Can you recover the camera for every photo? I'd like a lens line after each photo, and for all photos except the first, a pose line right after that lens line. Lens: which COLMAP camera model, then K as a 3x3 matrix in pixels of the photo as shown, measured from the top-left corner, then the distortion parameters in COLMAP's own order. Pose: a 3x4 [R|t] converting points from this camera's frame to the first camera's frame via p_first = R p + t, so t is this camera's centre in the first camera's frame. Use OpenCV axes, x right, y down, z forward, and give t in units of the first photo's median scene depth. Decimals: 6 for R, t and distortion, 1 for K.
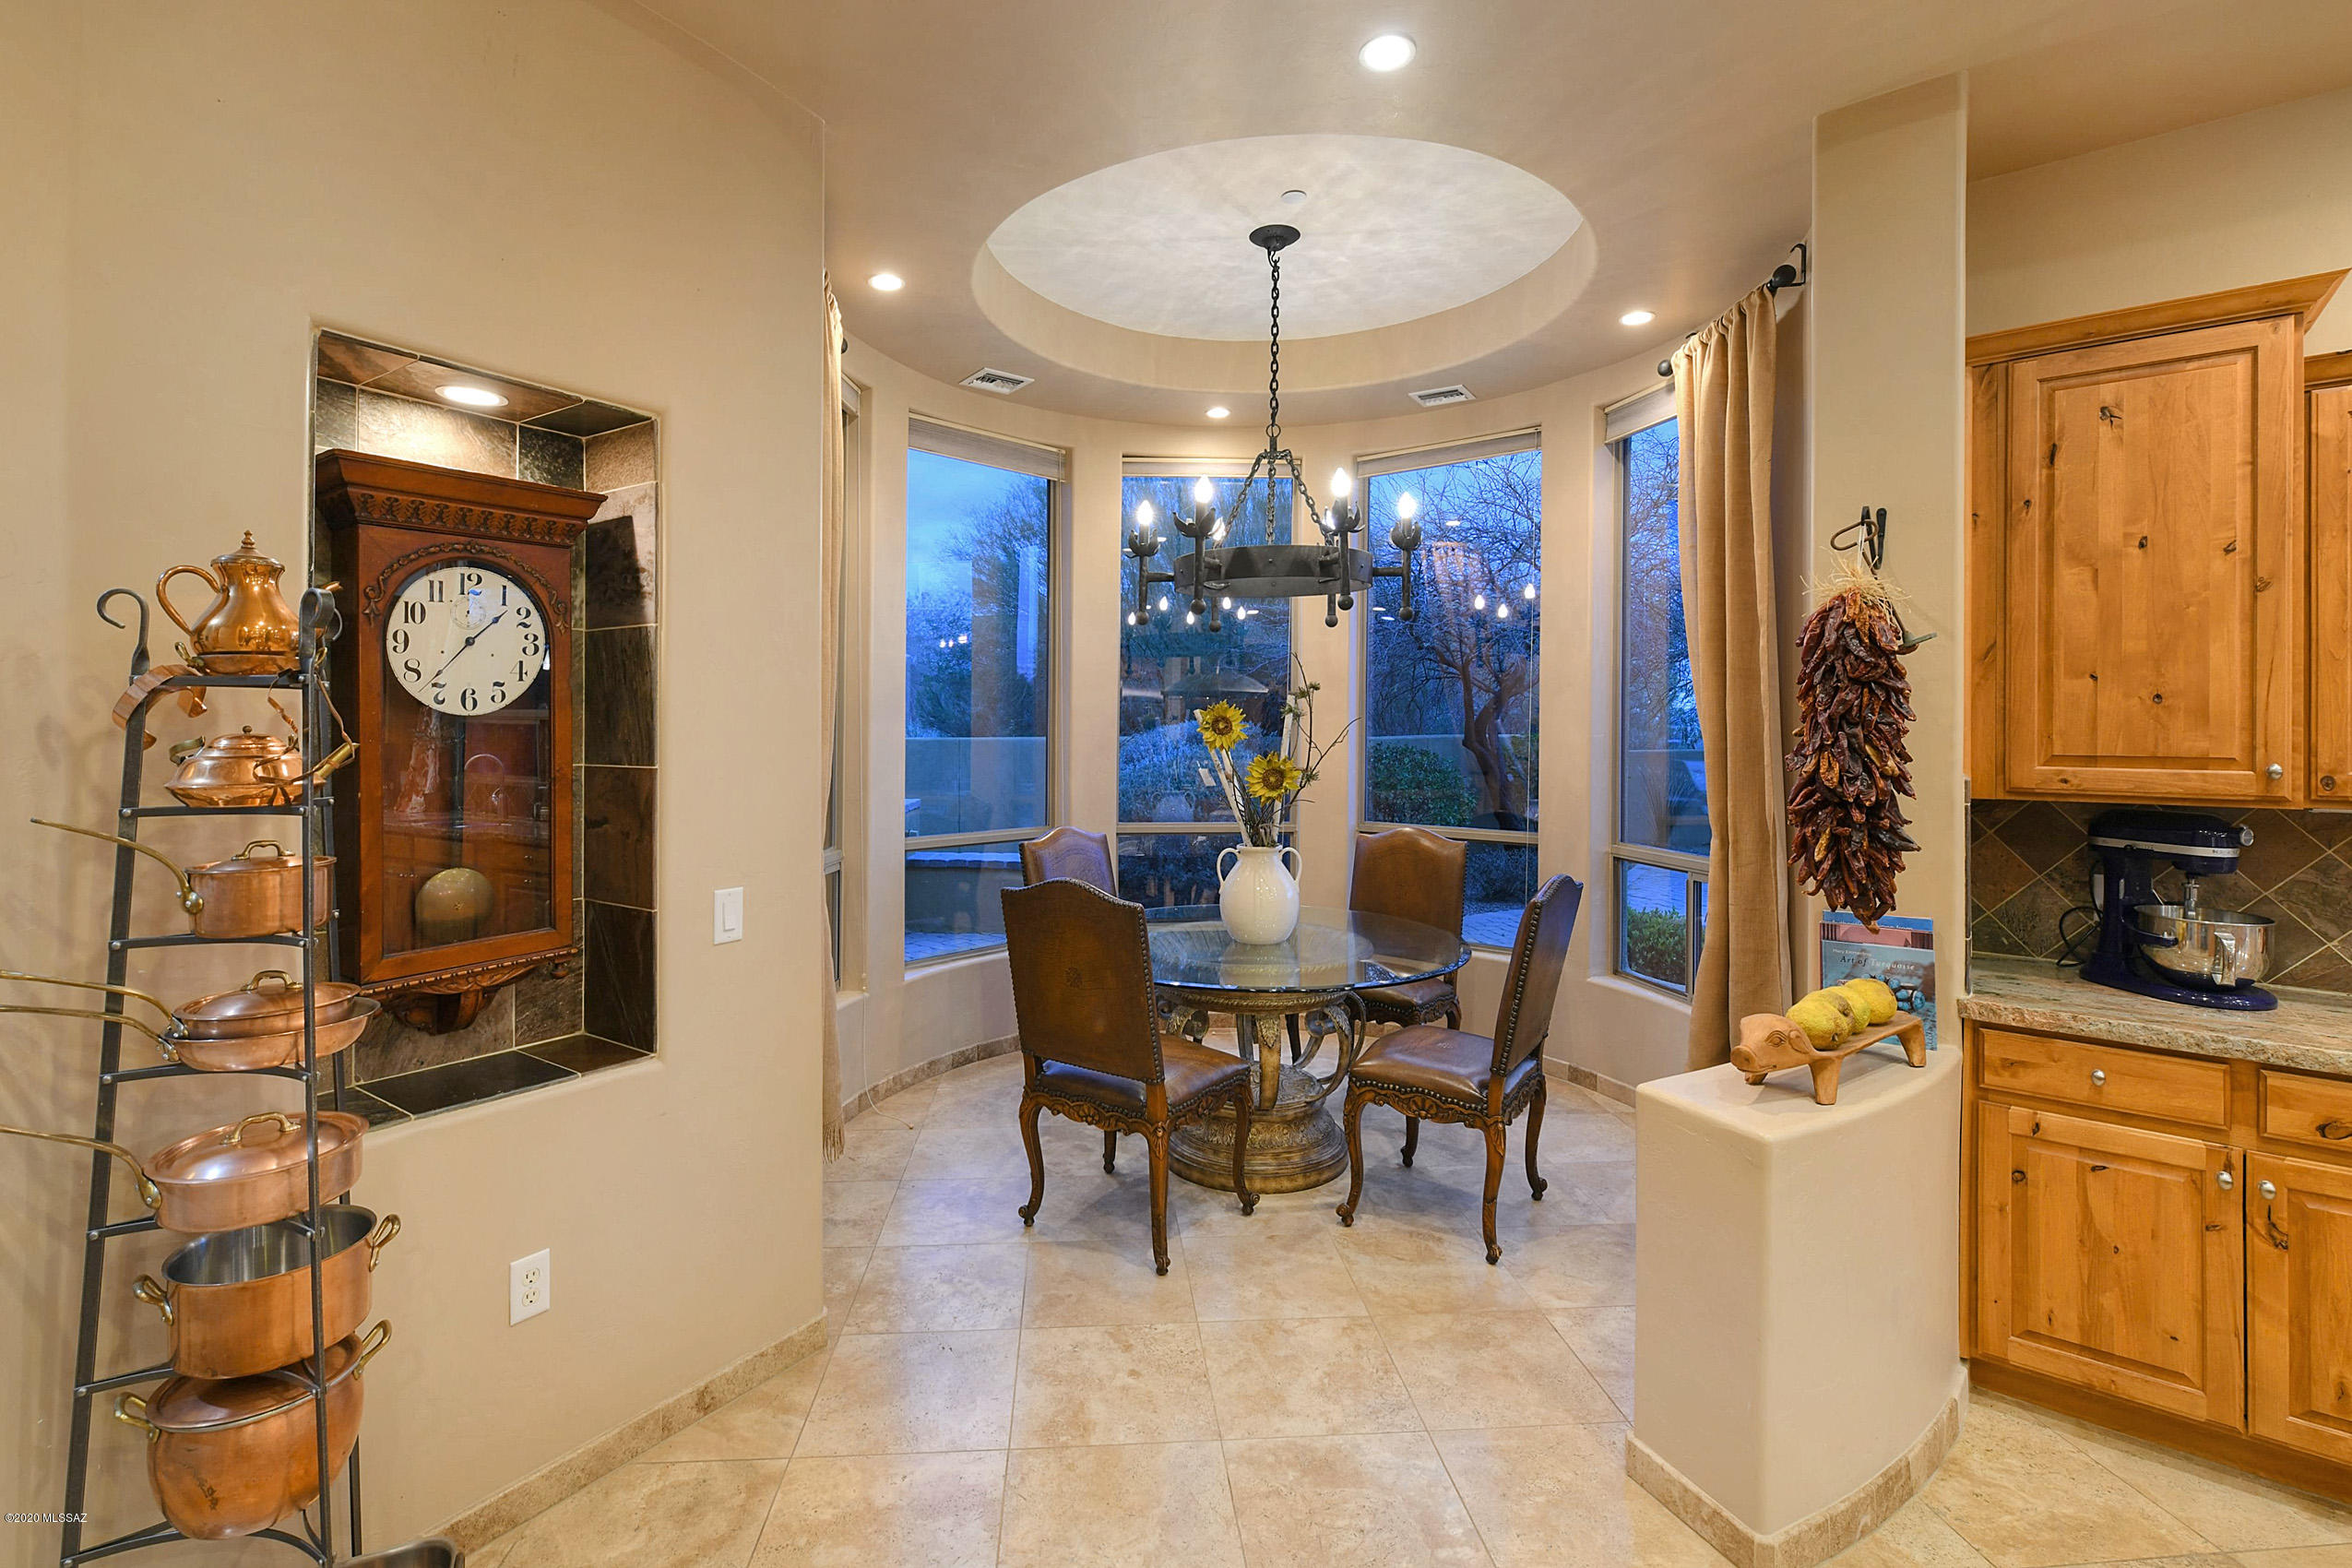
lens RADIAL K [[1081.9, 0, 1156.9], [0, 1081.9, 746.8], [0, 0, 1]] dist [-0.014137, -0.000945]
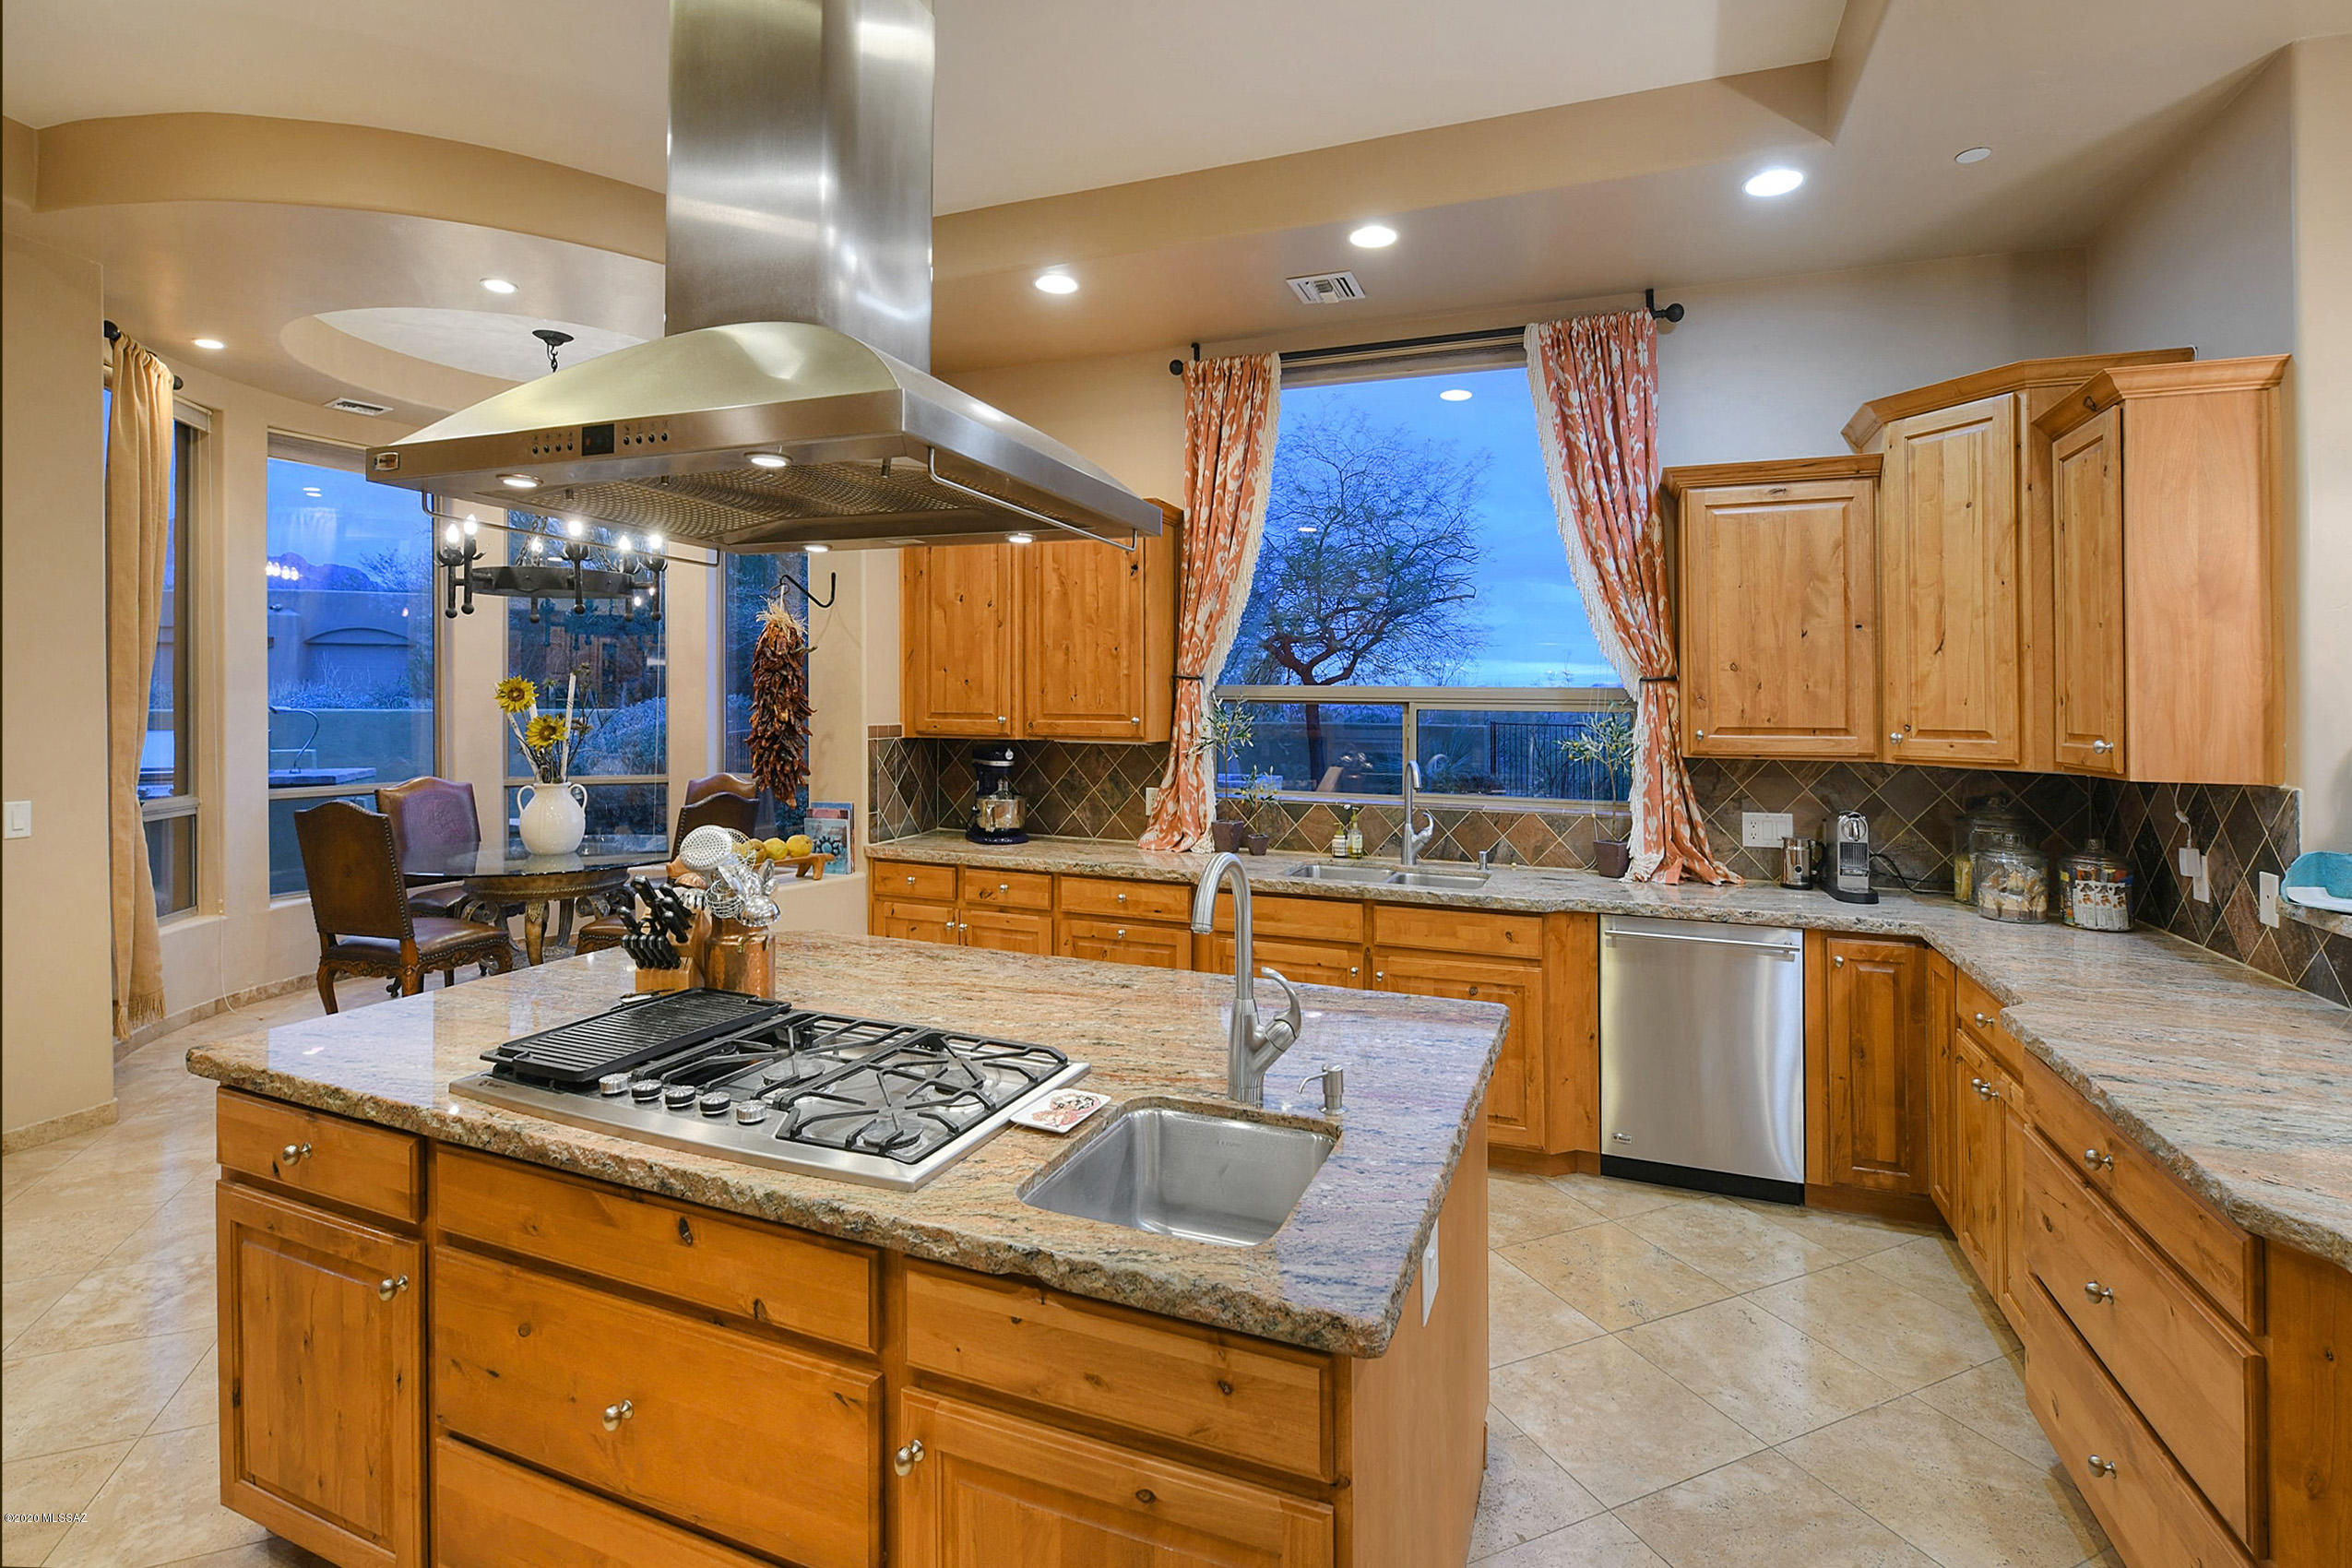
lens RADIAL K [[1081.9, 0, 1156.9], [0, 1081.9, 746.8], [0, 0, 1]] dist [-0.014137, -0.000945]
pose [[0.942863, -0.007608, 0.333093, 0.664542], [0.000185, 0.999751, 0.022312, 0.027585], [-0.333180, -0.020975, 0.942630, -0.974485]]
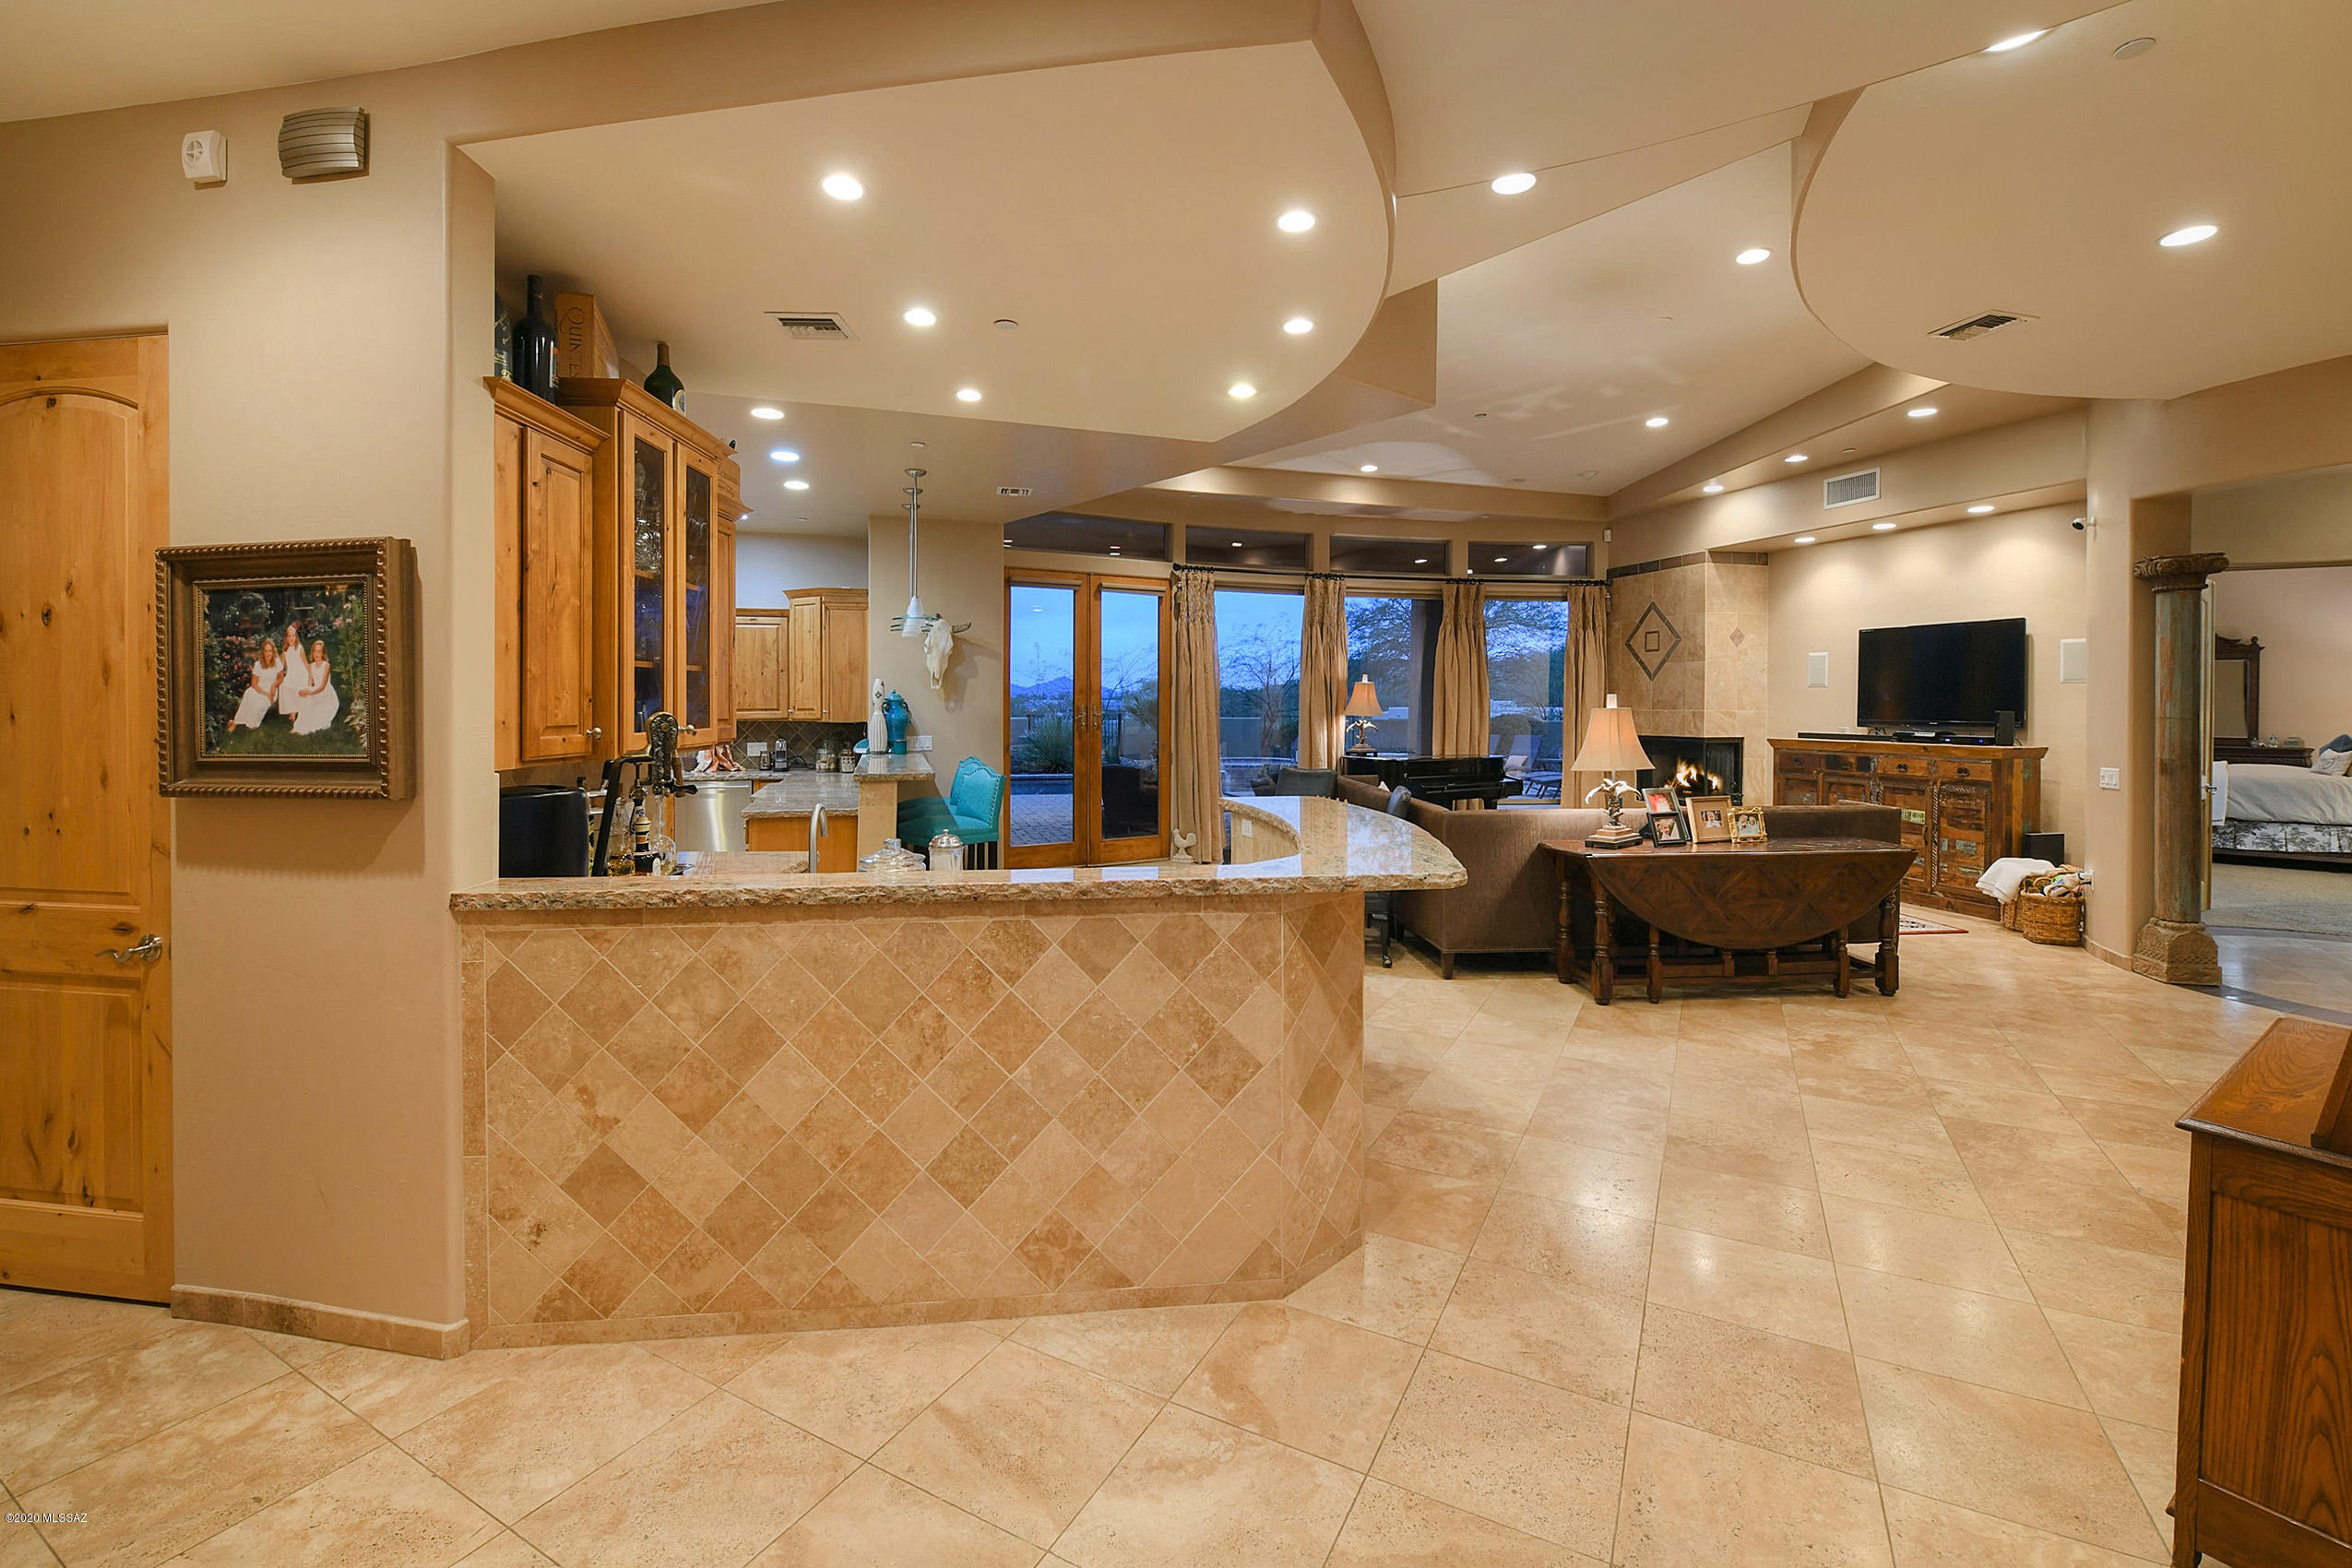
lens RADIAL K [[978.6, 0, 1180.8], [0, 978.6, 744.3], [0, 0, 1]] dist [-0.004445, -0.005357]
pose [[0.539824, -0.040989, 0.840779, -0.179976], [0.018492, 0.999150, 0.036837, 0.059532], [-0.841574, -0.004338, 0.540124, -3.042356]]
